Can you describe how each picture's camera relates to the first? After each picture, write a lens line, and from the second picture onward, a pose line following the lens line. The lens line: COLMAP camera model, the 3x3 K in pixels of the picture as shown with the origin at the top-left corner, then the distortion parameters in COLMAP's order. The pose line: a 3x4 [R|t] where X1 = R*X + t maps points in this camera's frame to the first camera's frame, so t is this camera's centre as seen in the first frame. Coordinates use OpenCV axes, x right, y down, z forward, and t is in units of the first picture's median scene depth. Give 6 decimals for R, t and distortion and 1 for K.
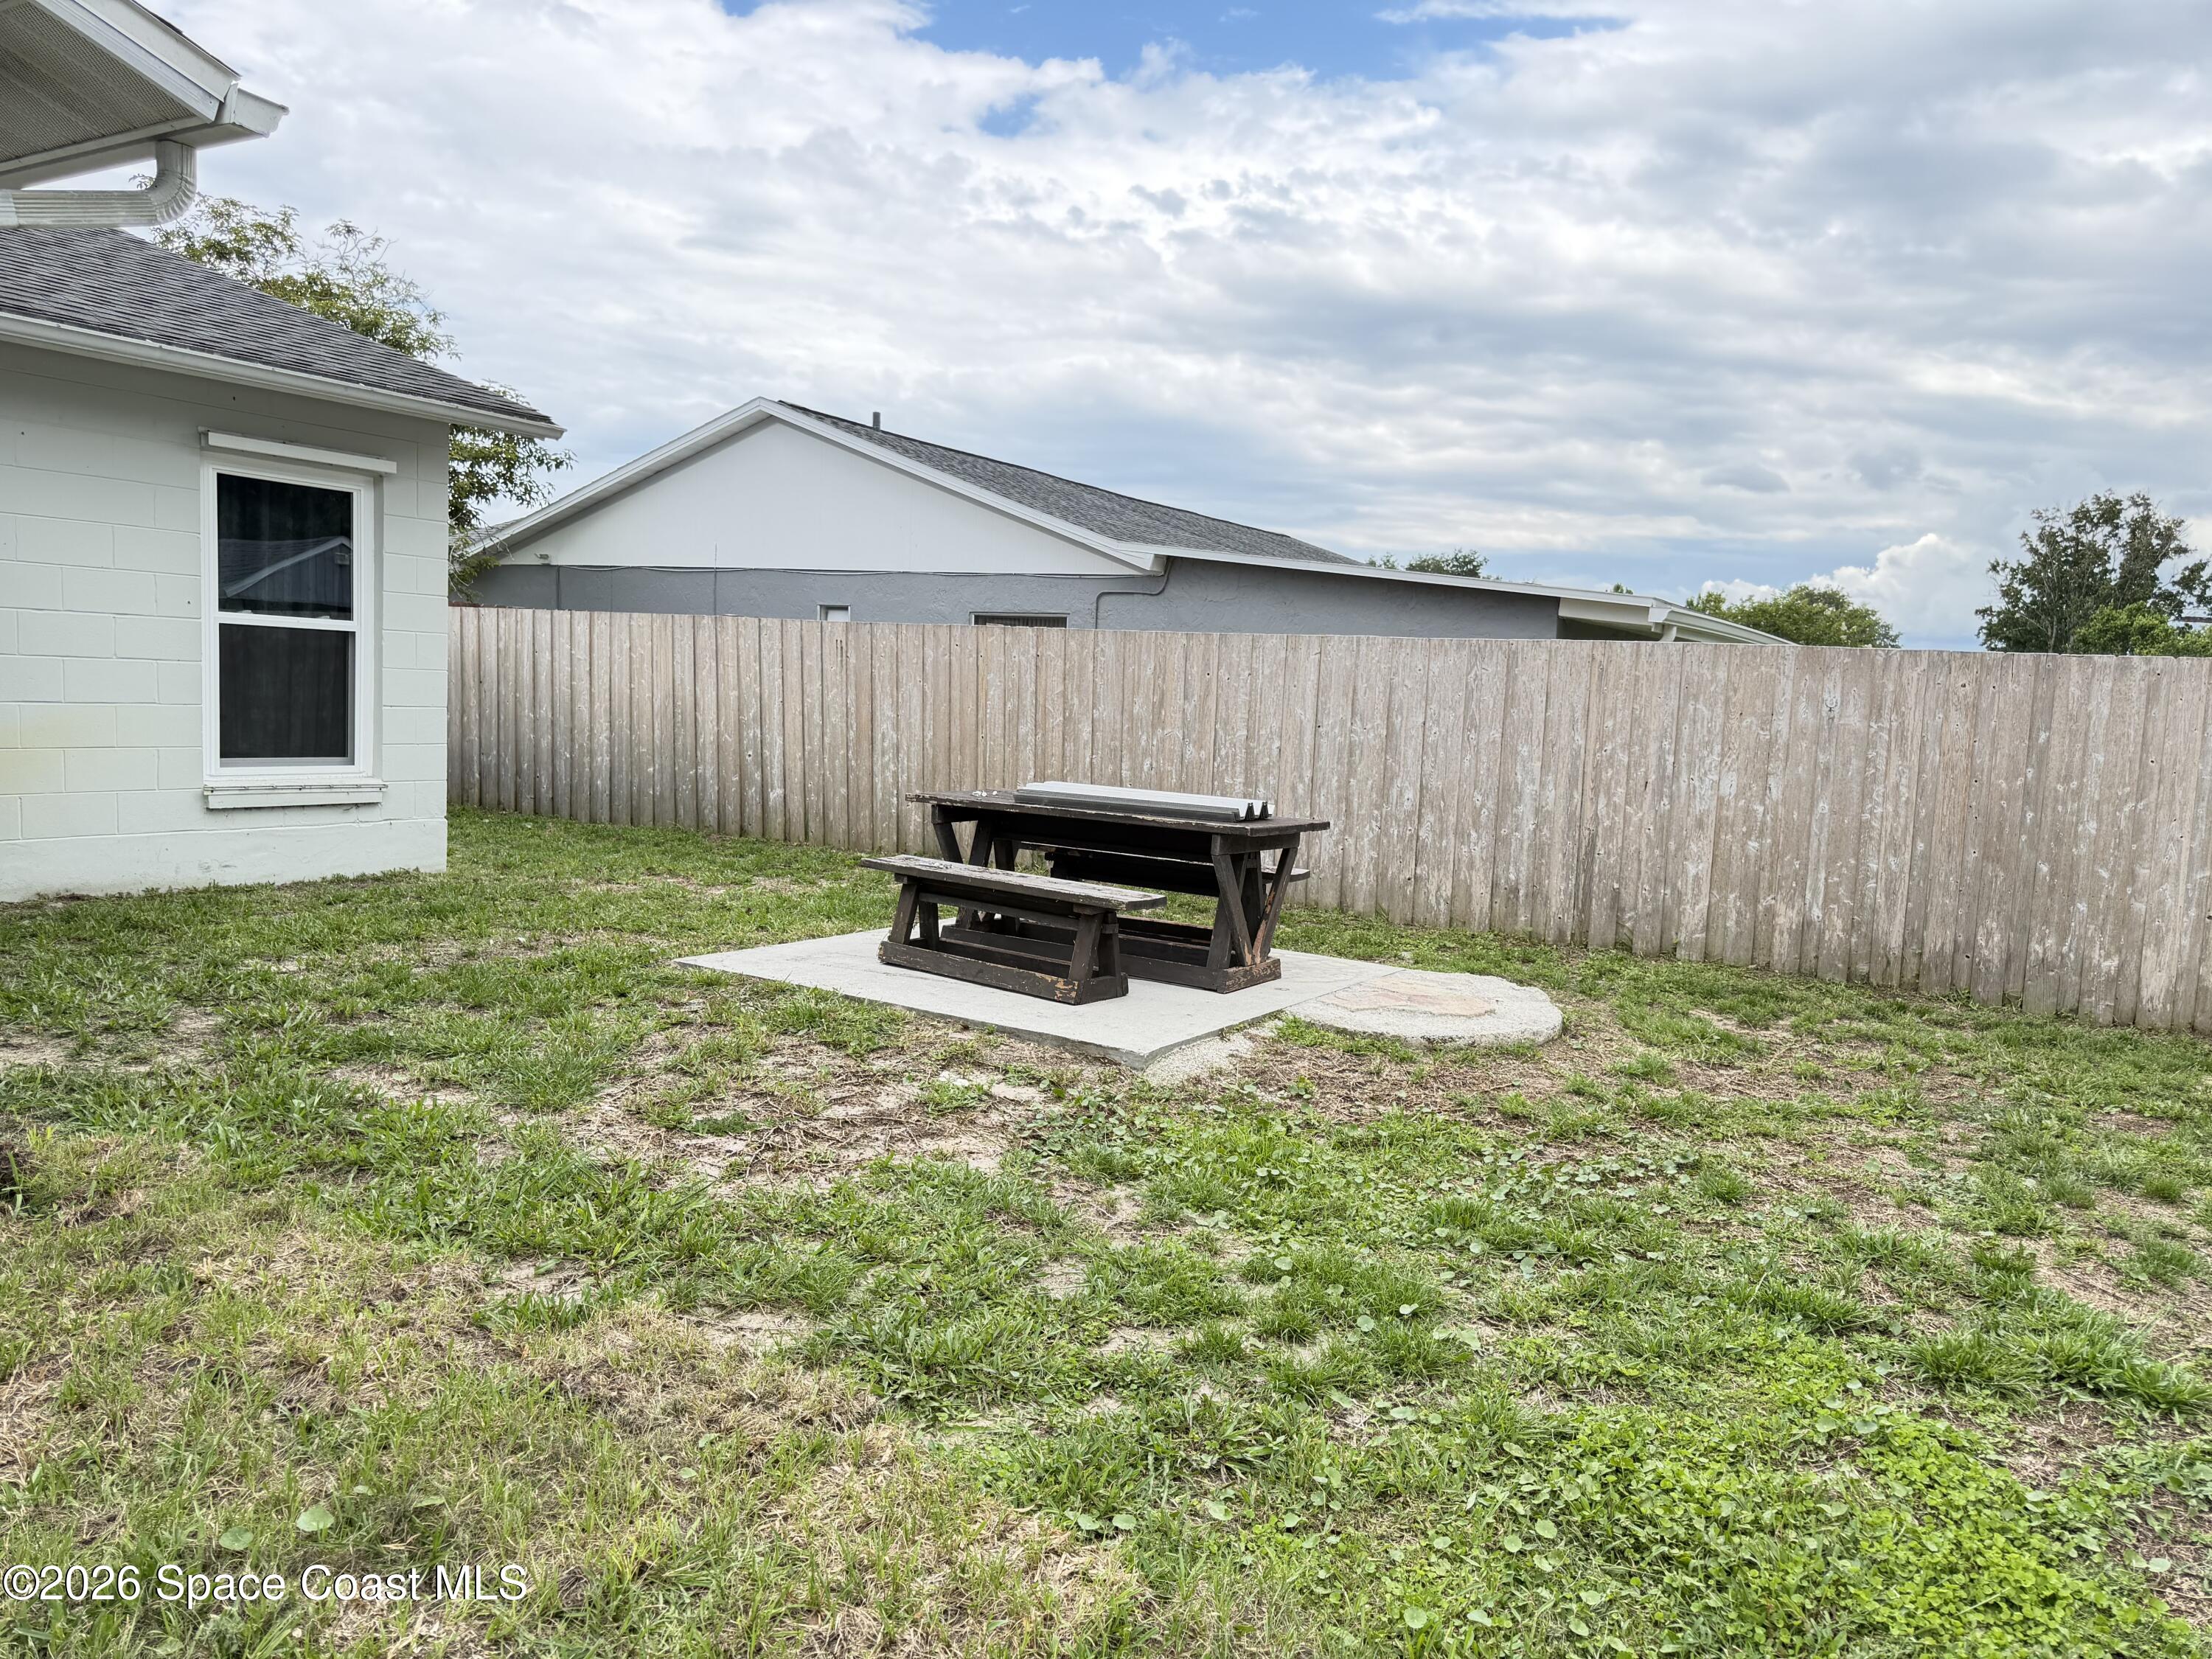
lens RADIAL K [[1578.5, 0, 1108.6], [0, 1578.5, 834.0], [0, 0, 1]] dist [-0.003972, -0.001662]
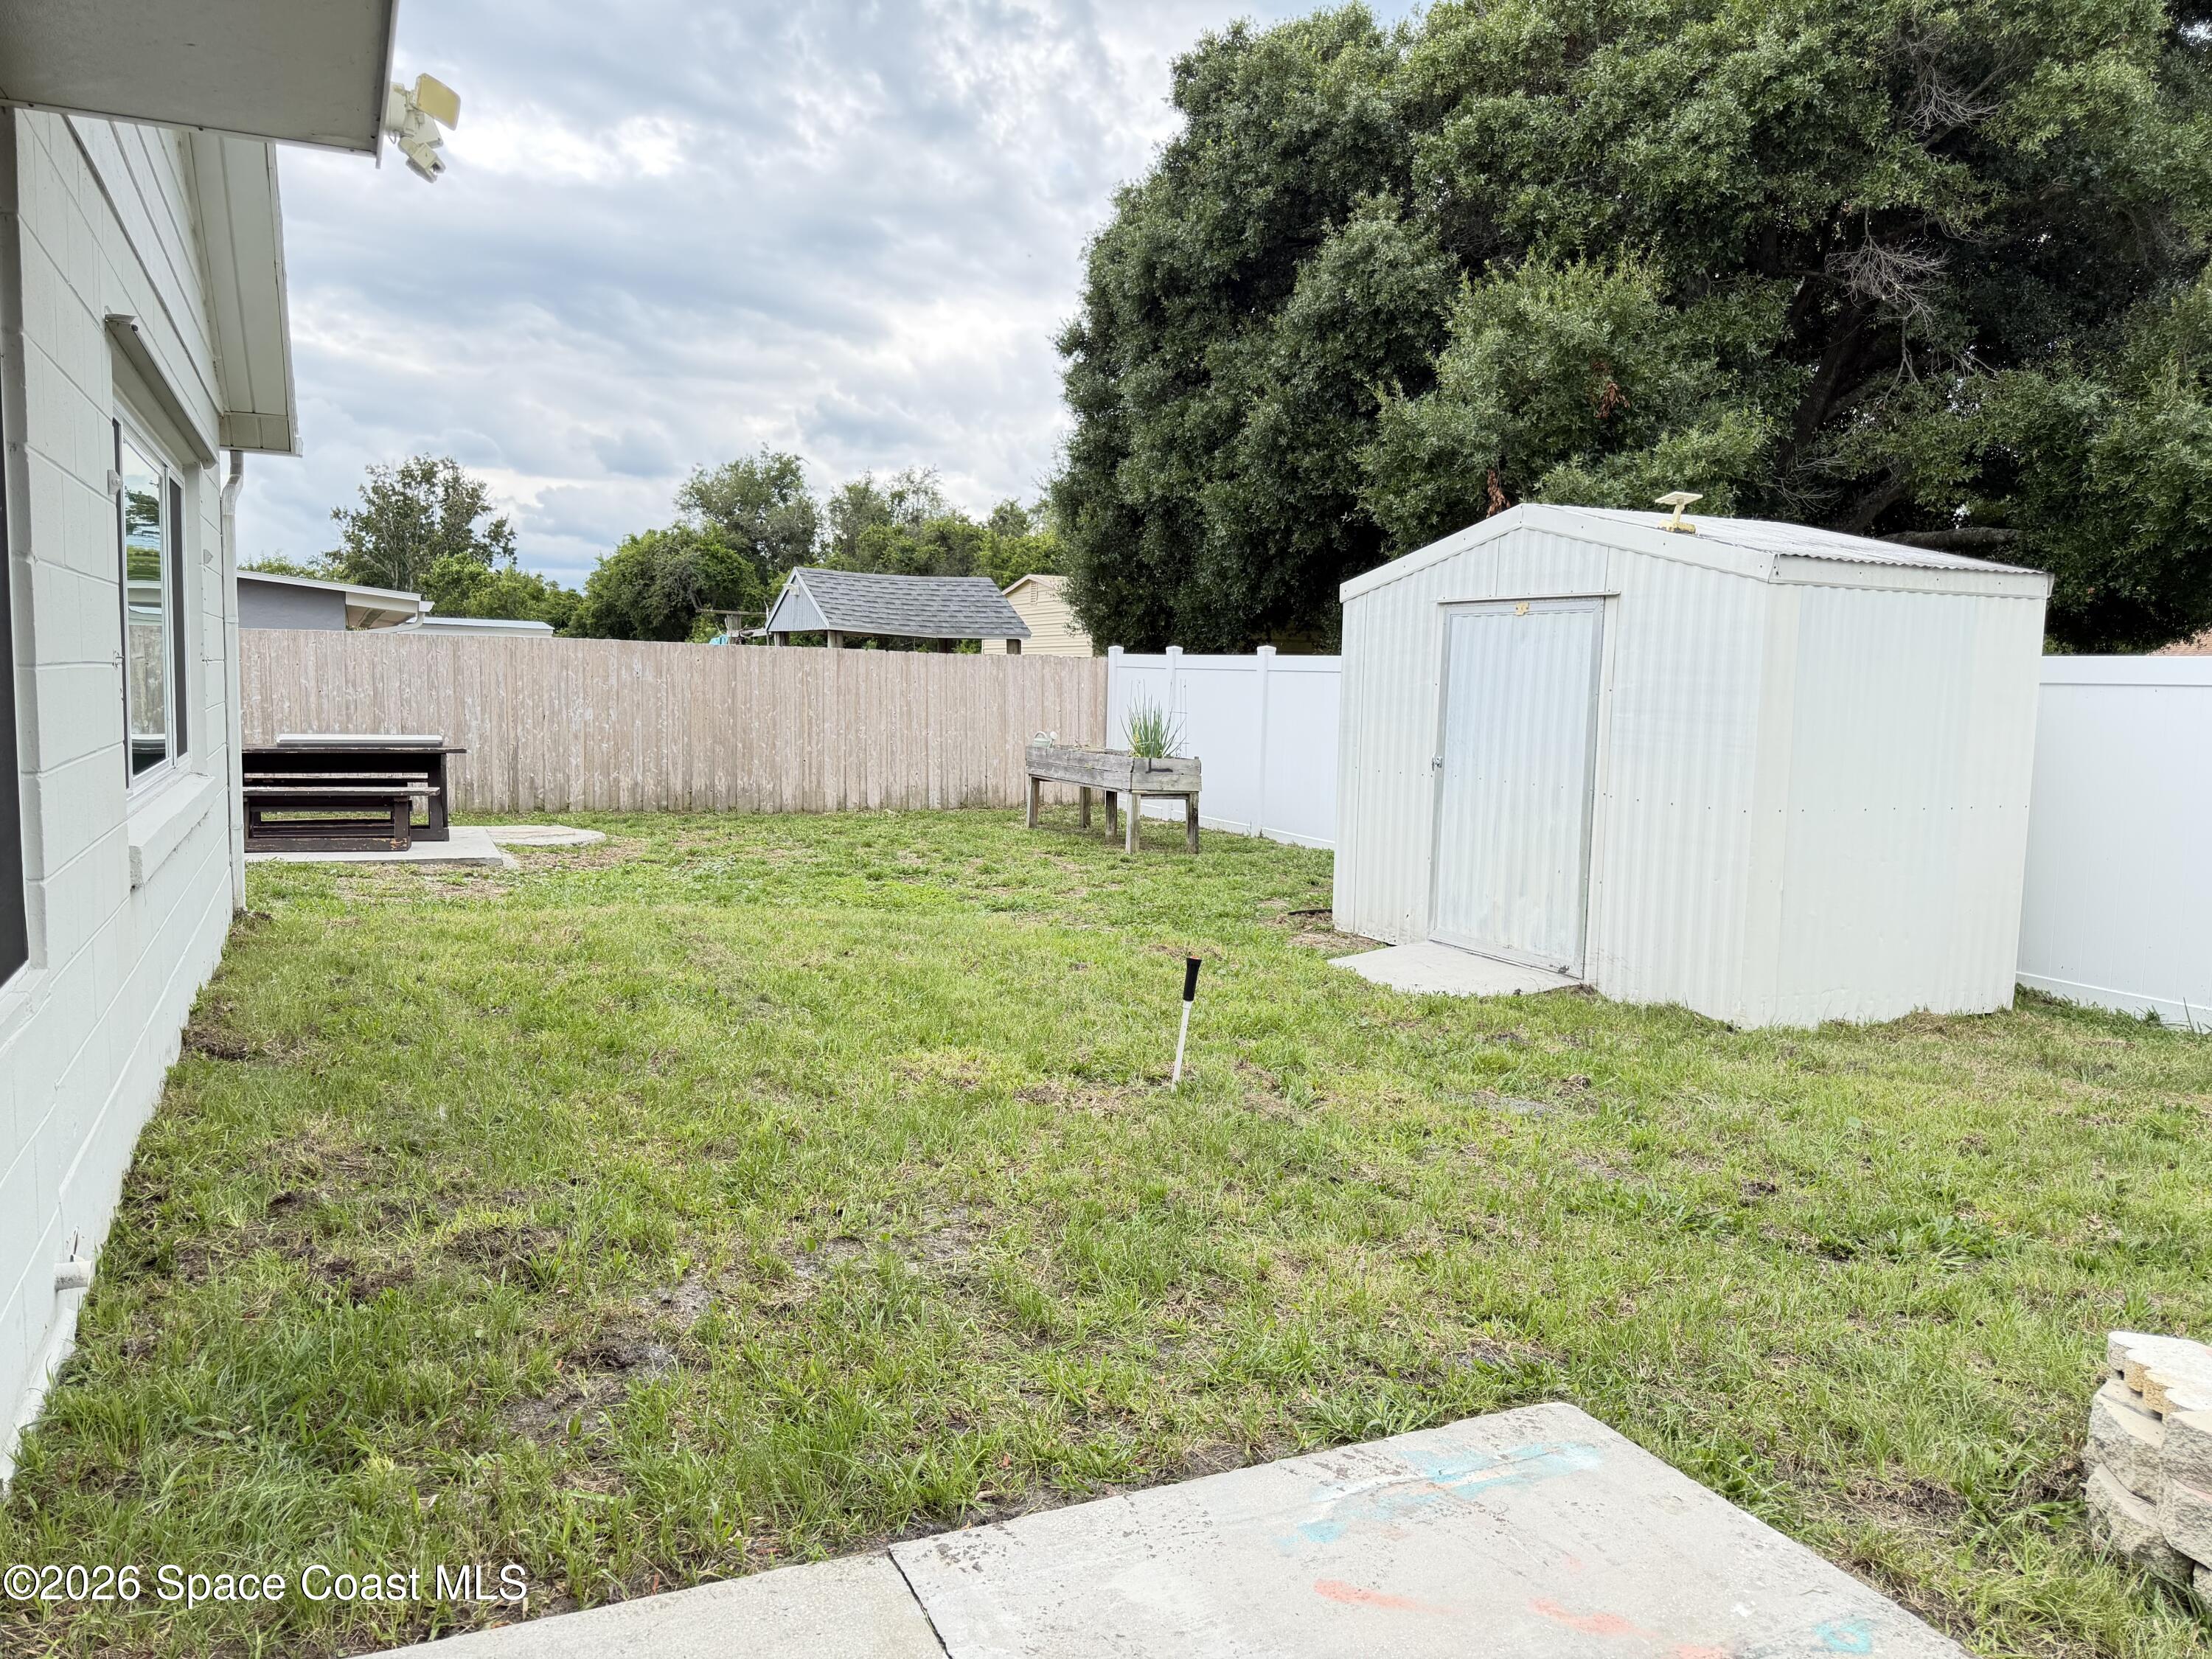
lens RADIAL K [[1578.5, 0, 1104.8], [0, 1578.5, 827.9], [0, 0, 1]] dist [-0.003972, -0.001662]
pose [[0.545037, -0.114809, 0.830514, -0.095492], [0.080273, 0.993175, 0.084614, -0.000824], [-0.834560, 0.020550, 0.550533, -0.060373]]
